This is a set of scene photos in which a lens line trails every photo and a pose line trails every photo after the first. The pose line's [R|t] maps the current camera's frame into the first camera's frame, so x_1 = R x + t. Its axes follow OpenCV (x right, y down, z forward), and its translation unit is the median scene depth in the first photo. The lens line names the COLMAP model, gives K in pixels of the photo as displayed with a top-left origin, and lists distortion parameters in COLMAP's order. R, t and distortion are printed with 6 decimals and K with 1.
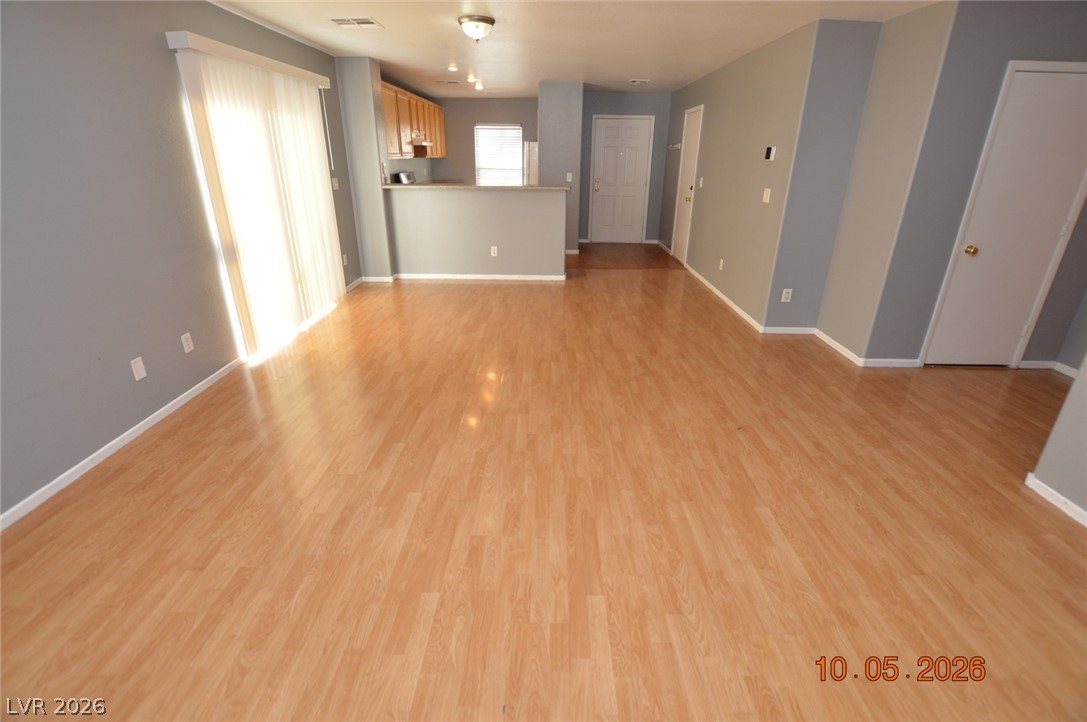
lens RADIAL K [[497.8, 0, 544.1], [0, 497.8, 358.6], [0, 0, 1]] dist [-0.016269, -0.000237]
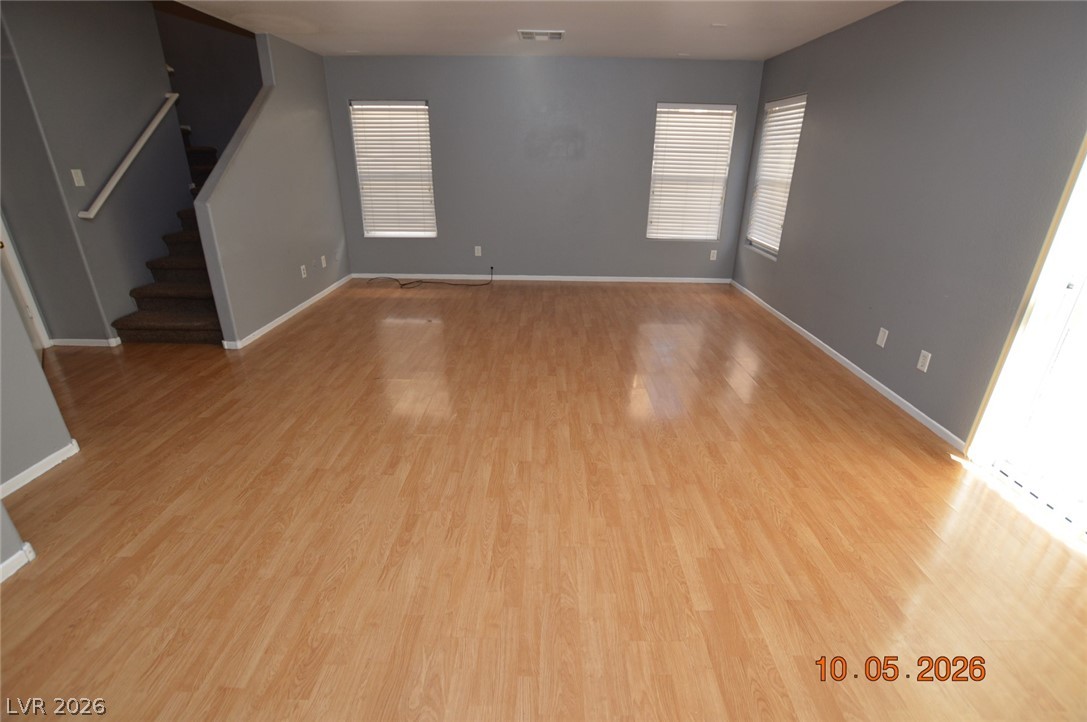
lens RADIAL K [[500.7, 0, 548.3], [0, 500.7, 355.1], [0, 0, 1]] dist [-0.020794, -0.000252]
pose [[-0.999702, -0.019618, -0.014540, 0.005065], [-0.024191, 0.714503, 0.699214, -0.677066], [-0.003328, 0.699357, -0.714765, 1.659424]]
